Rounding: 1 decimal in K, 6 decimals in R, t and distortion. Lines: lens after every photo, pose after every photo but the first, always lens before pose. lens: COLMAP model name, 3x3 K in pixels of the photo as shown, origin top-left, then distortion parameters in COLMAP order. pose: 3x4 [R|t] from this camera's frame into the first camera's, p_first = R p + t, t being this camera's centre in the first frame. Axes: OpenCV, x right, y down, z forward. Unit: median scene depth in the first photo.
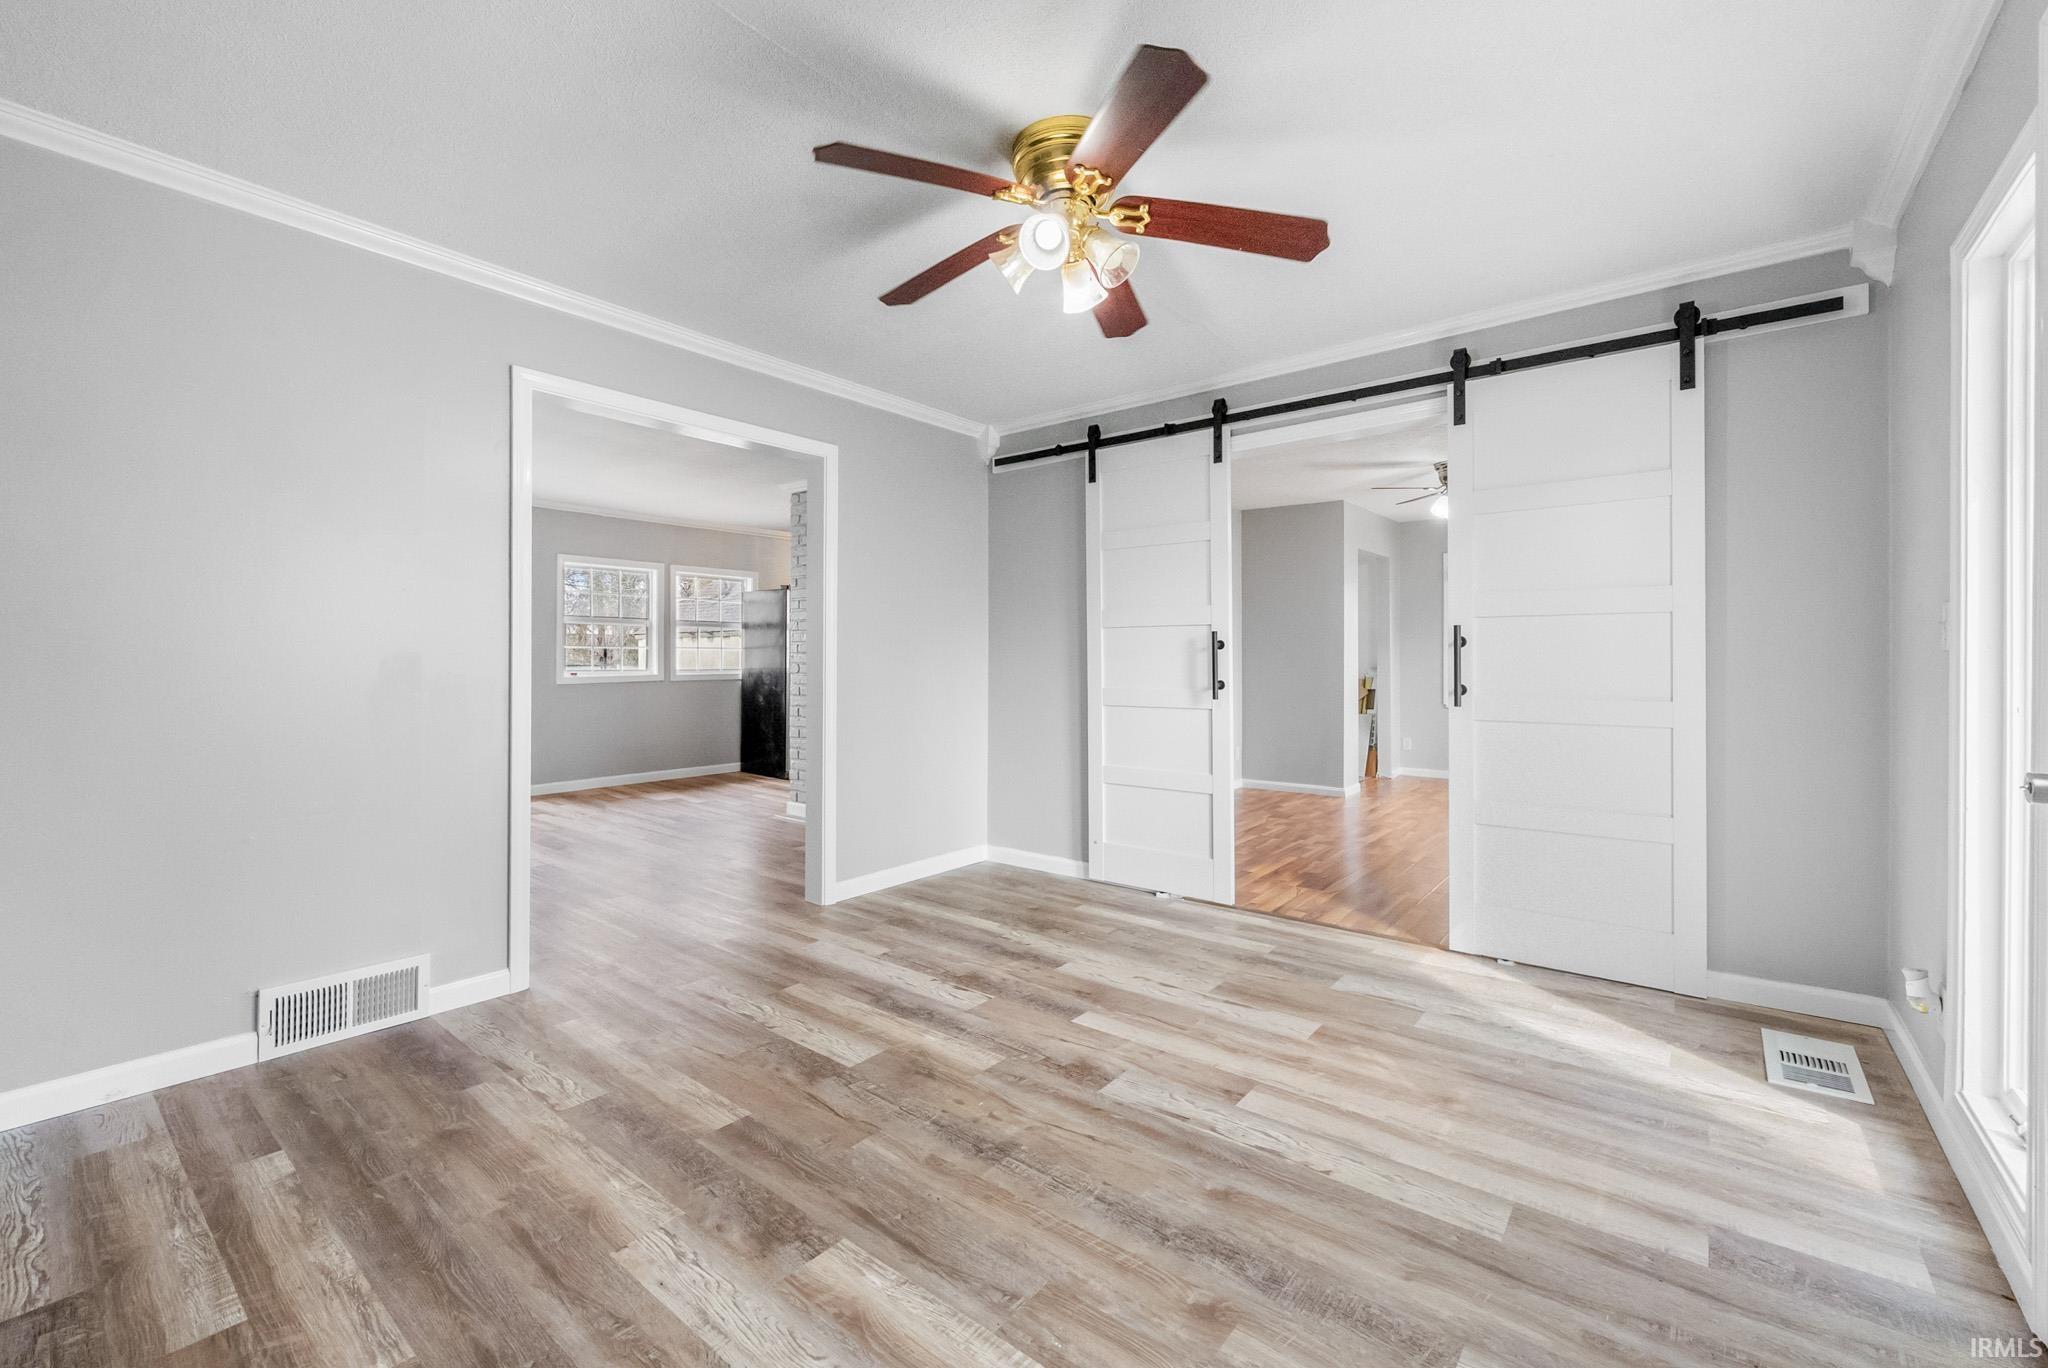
lens RADIAL K [[860.1, 0, 1018.4], [0, 860.1, 661.8], [0, 0, 1]] dist [-0.000569, -0.000299]
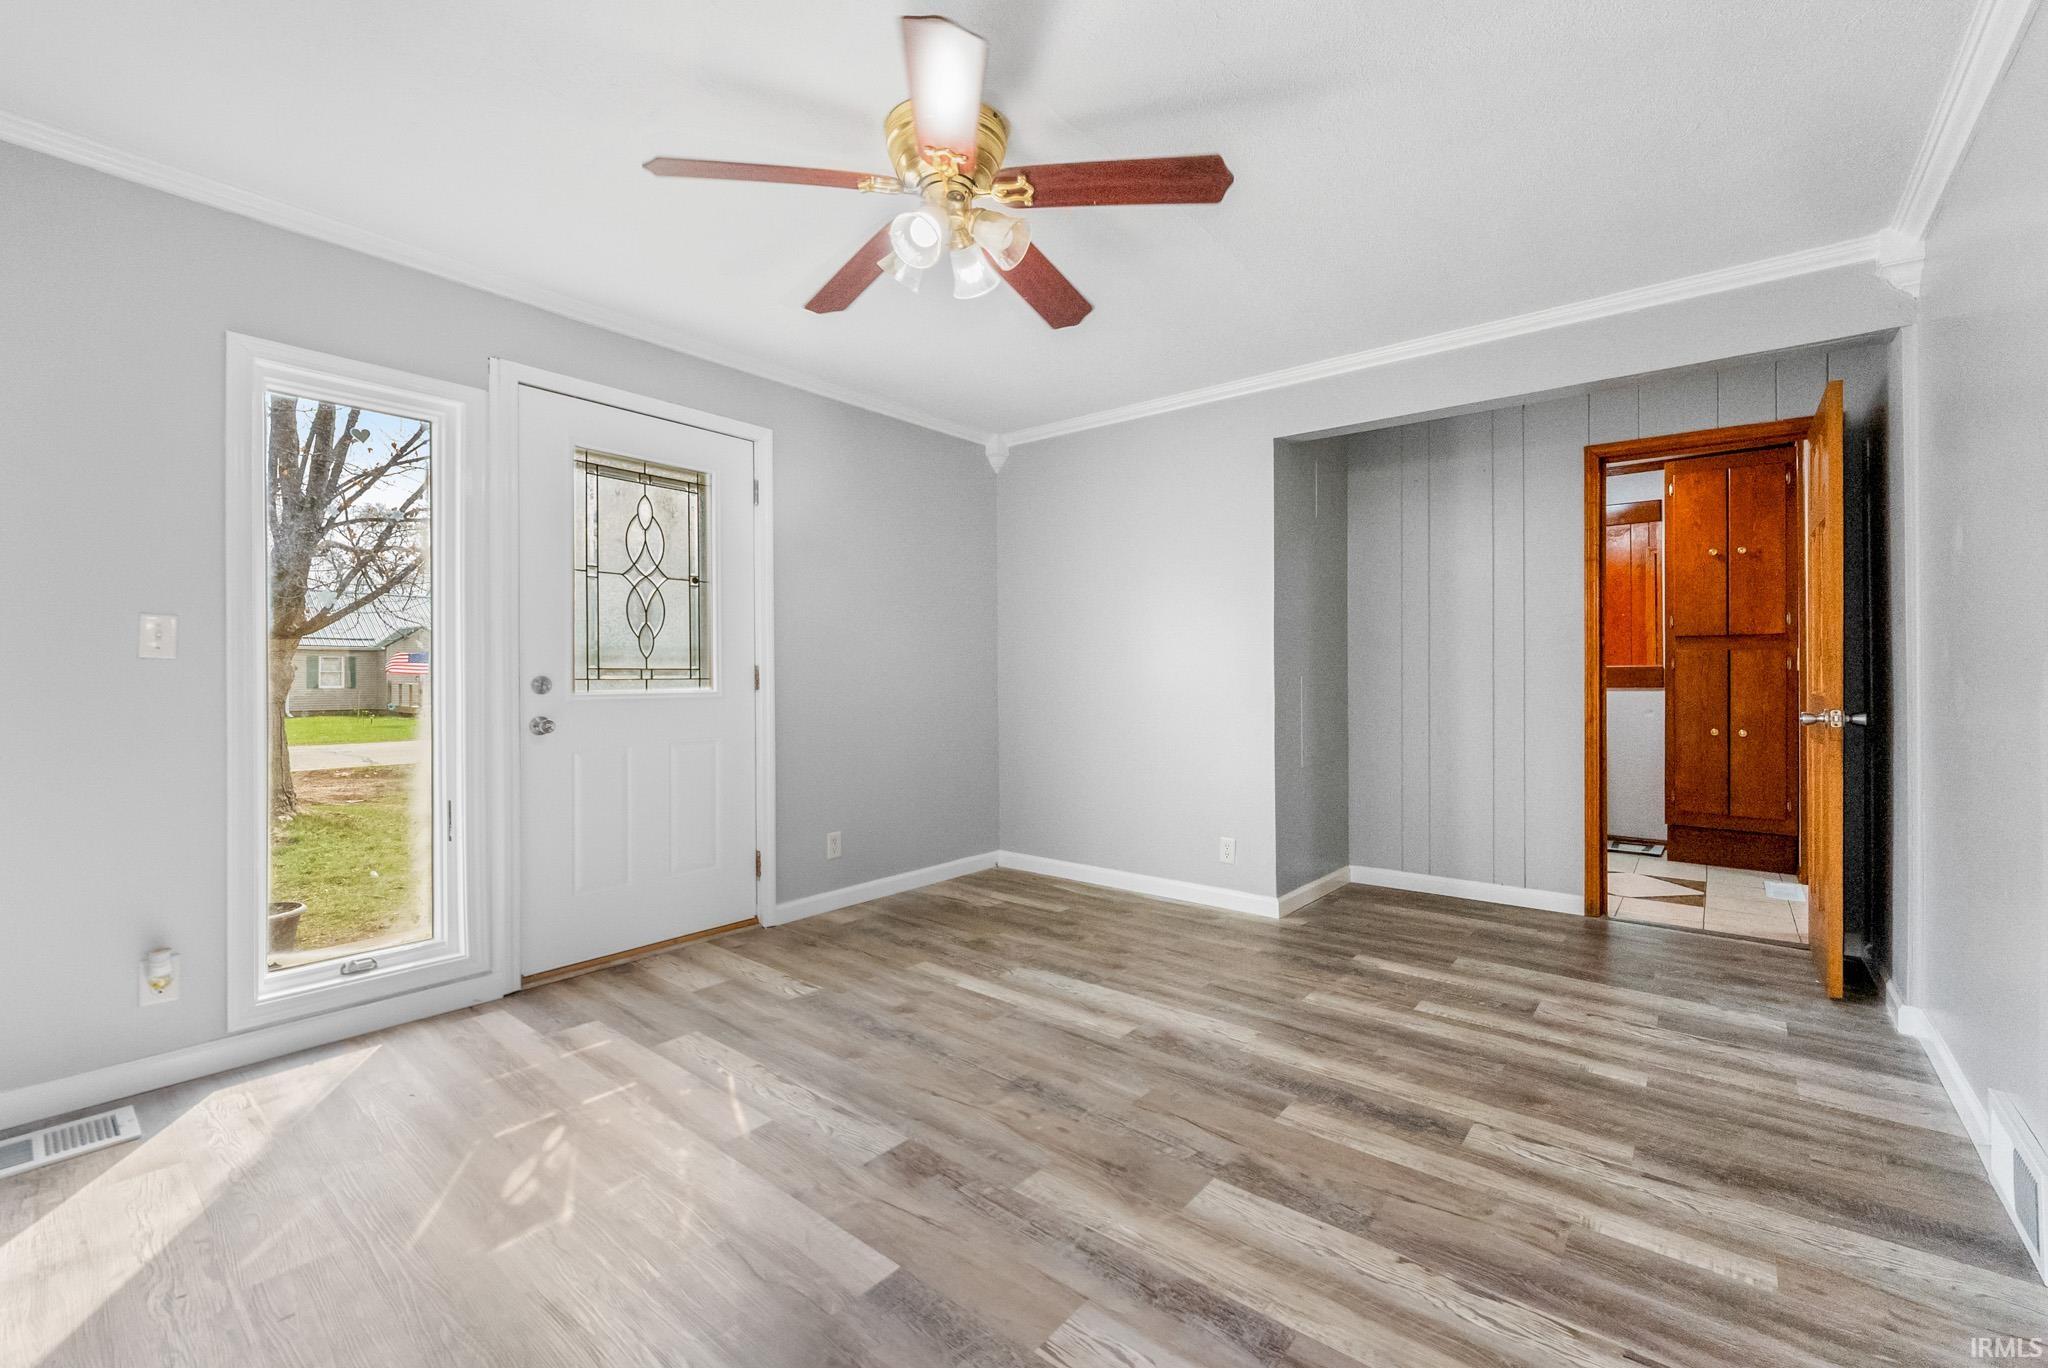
lens RADIAL K [[851.8, 0, 1033.5], [0, 851.8, 676.8], [0, 0, 1]] dist [0.000357, -0.000214]
pose [[-0.999977, -0.000276, -0.006835, -0.024609], [-0.000273, 1.000000, -0.000395, 0.017741], [0.006835, -0.000393, -0.999977, 1.555630]]
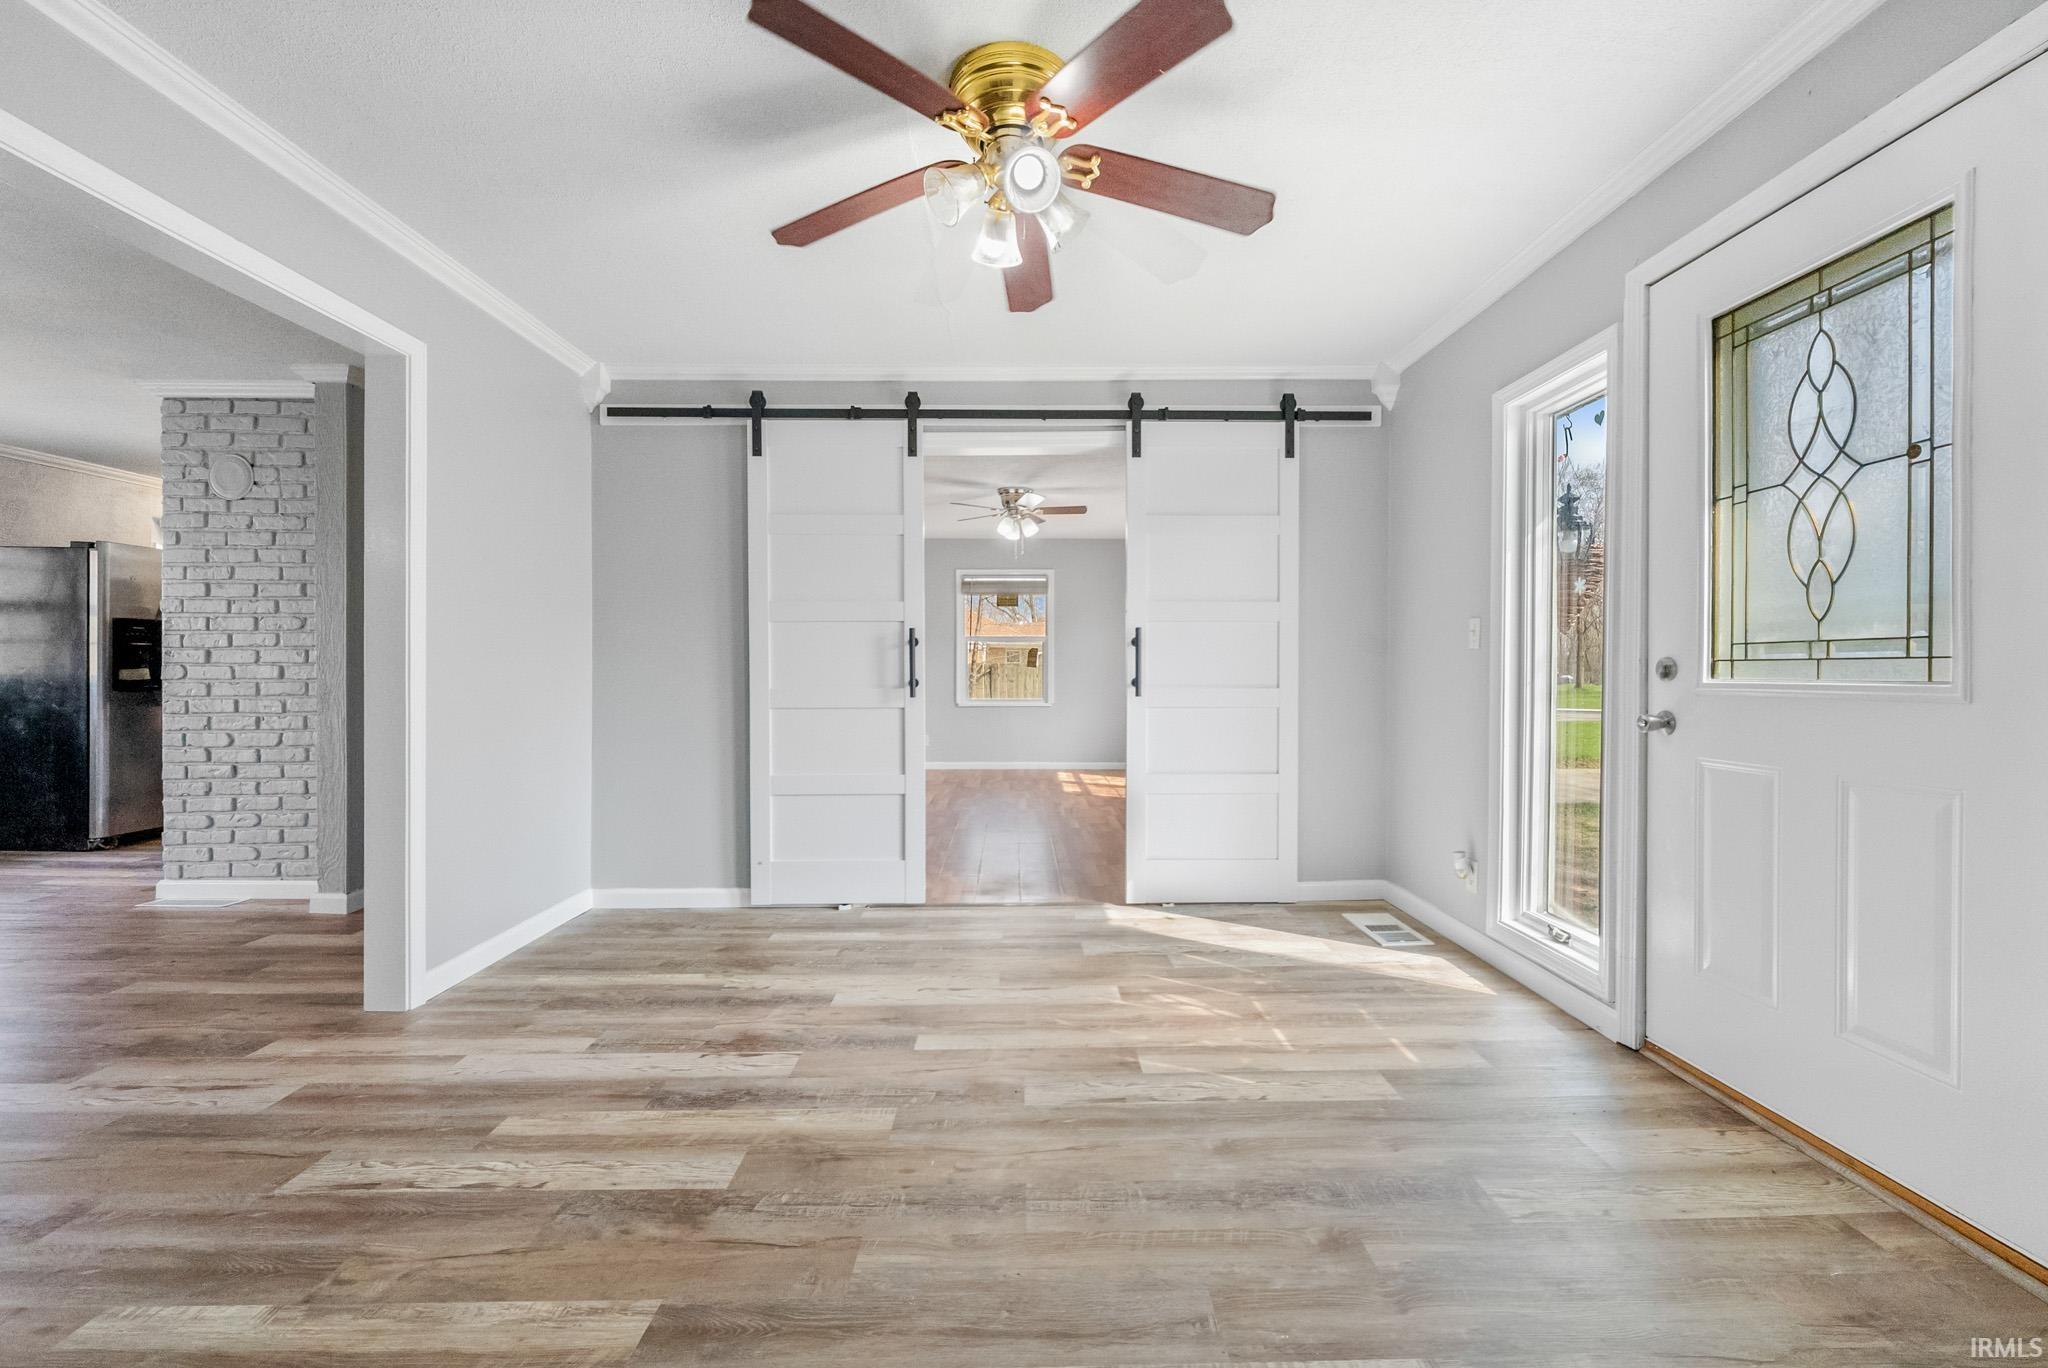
lens RADIAL K [[851.8, 0, 1033.5], [0, 851.8, 676.8], [0, 0, 1]] dist [0.000357, -0.000214]
pose [[0.764176, -0.004693, 0.644991, -0.410589], [0.002340, 0.999987, 0.004503, 0.022958], [-0.645004, -0.001932, 0.764177, 0.234347]]
